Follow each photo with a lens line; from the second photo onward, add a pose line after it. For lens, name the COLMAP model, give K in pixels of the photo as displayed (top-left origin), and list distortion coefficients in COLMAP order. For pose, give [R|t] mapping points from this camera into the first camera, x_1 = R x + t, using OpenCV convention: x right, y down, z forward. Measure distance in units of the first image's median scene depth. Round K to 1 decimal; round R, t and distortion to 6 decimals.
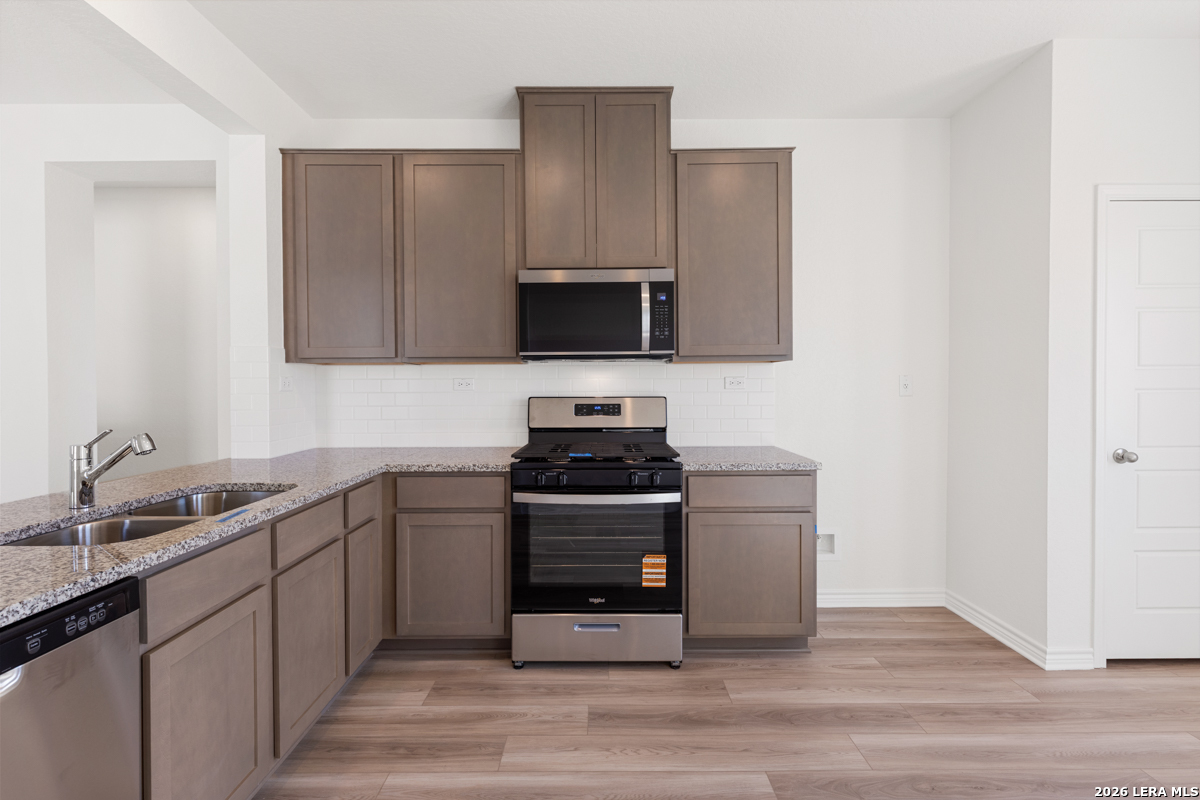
lens RADIAL K [[554.2, 0, 621.7], [0, 554.2, 382.3], [0, 0, 1]] dist [0.008325, -0.000403]
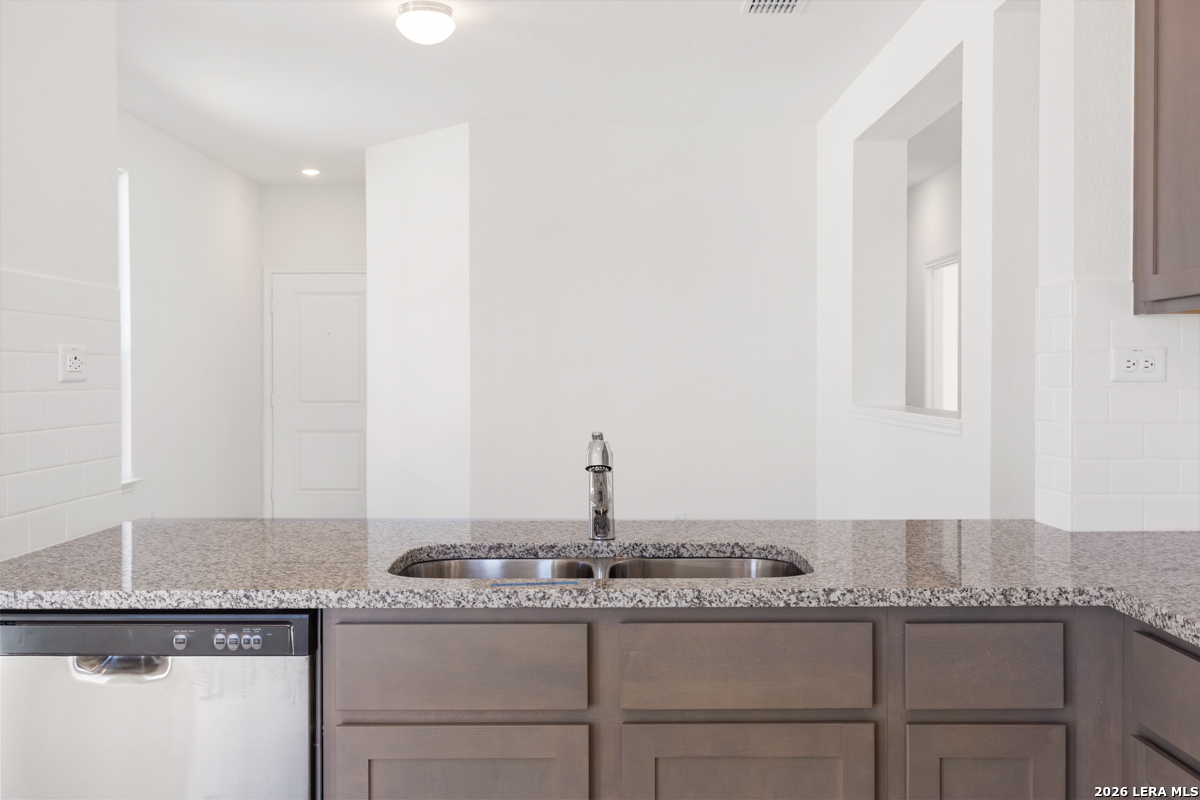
lens RADIAL K [[1169.5, 0, 562.6], [0, 1169.5, 380.1], [0, 0, 1]] dist [0.017150, 0.000000]
pose [[-0.049467, 0.008150, -0.998743, 0.626813], [0.005231, 0.999955, 0.007901, 0.010757], [0.998762, -0.004833, -0.049507, 1.223680]]
